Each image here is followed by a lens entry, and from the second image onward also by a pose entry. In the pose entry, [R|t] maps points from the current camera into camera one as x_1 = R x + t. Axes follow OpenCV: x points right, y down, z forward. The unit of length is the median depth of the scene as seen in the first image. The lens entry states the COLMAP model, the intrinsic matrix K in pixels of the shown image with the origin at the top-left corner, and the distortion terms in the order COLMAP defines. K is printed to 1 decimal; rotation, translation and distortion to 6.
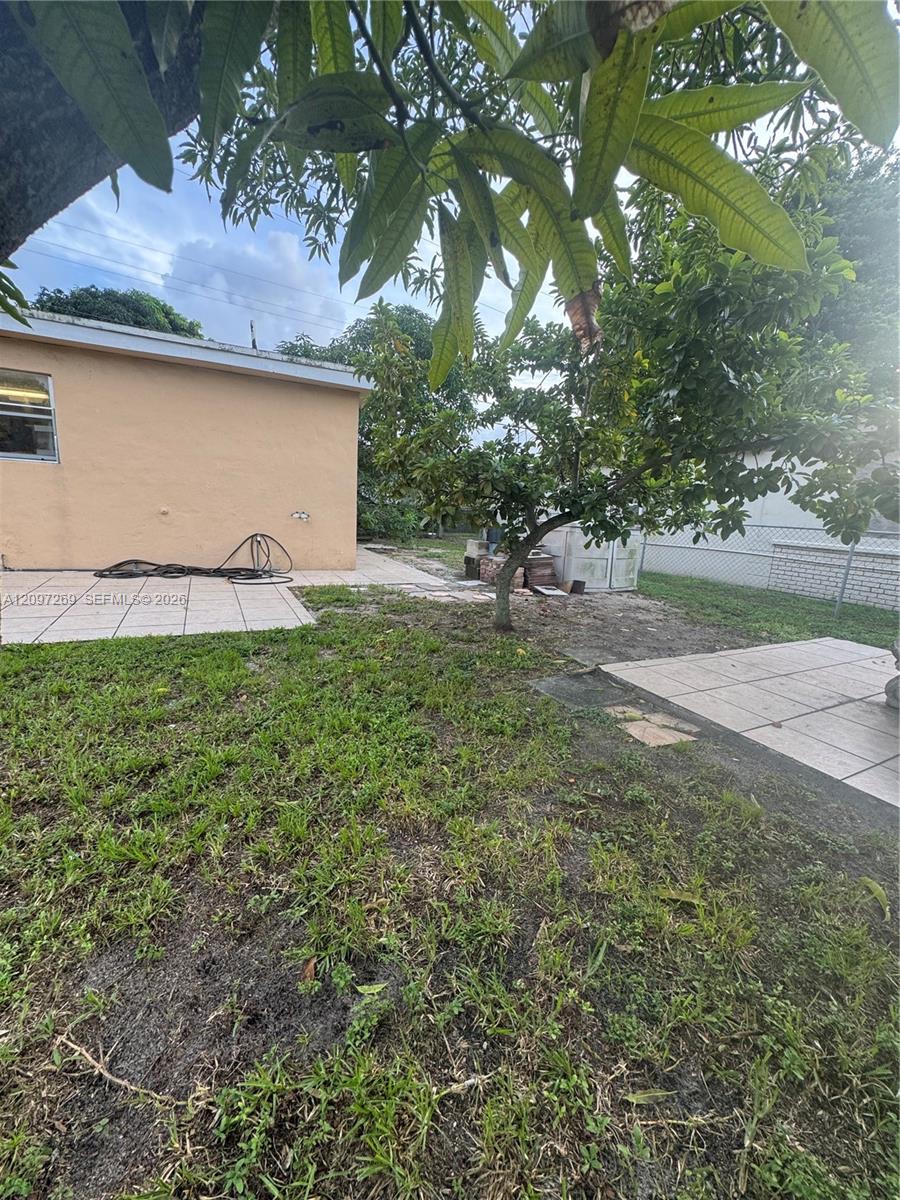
lens RADIAL K [[478.6, 0, 452.8], [0, 478.6, 601.3], [0, 0, 1]] dist [-0.006484, 0.000145]
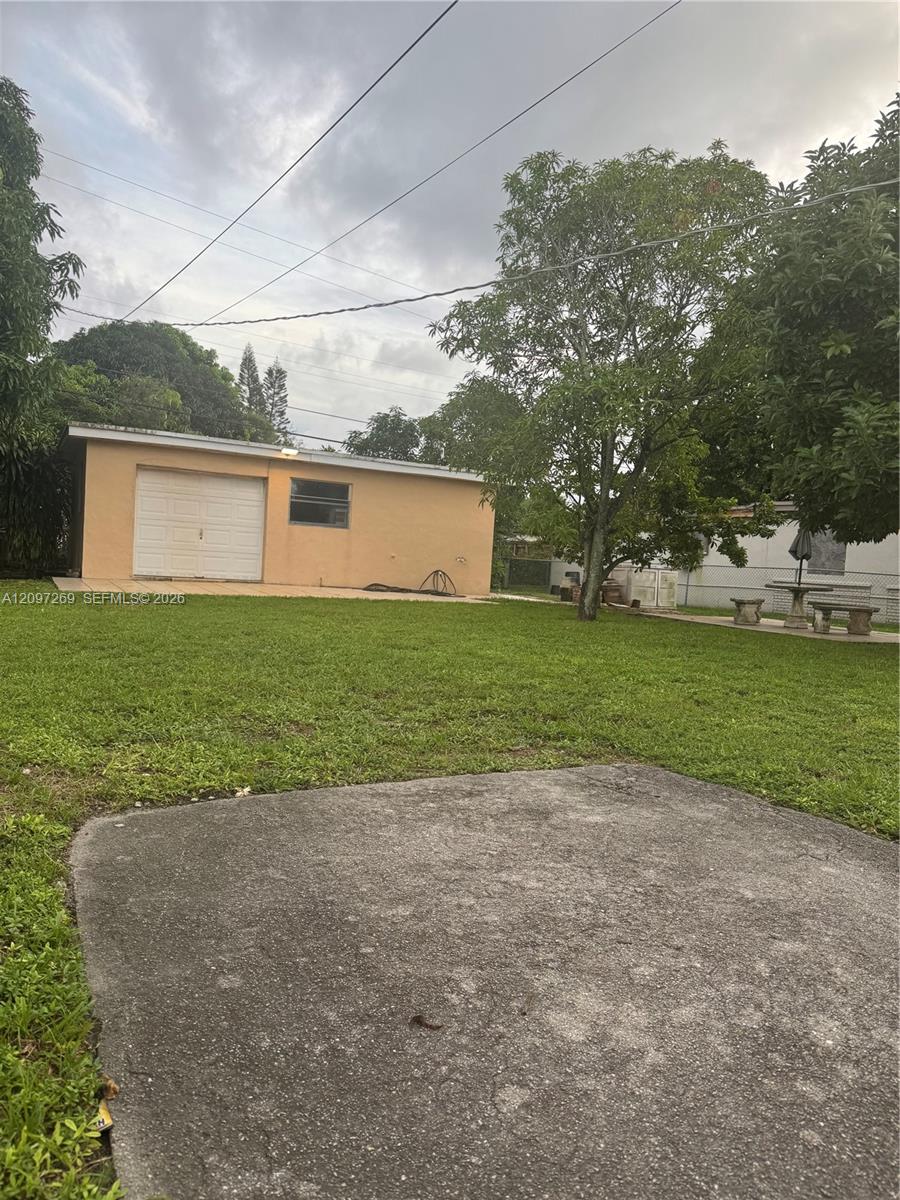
lens RADIAL K [[838.4, 0, 450.0], [0, 838.4, 600.0], [0, 0, 1]] dist [0.000727, 0.000022]
pose [[0.999889, 0.001380, 0.014839, -0.410121], [0.000956, 0.987711, -0.156288, 0.404772], [-0.014873, 0.156285, 0.987600, -1.800173]]
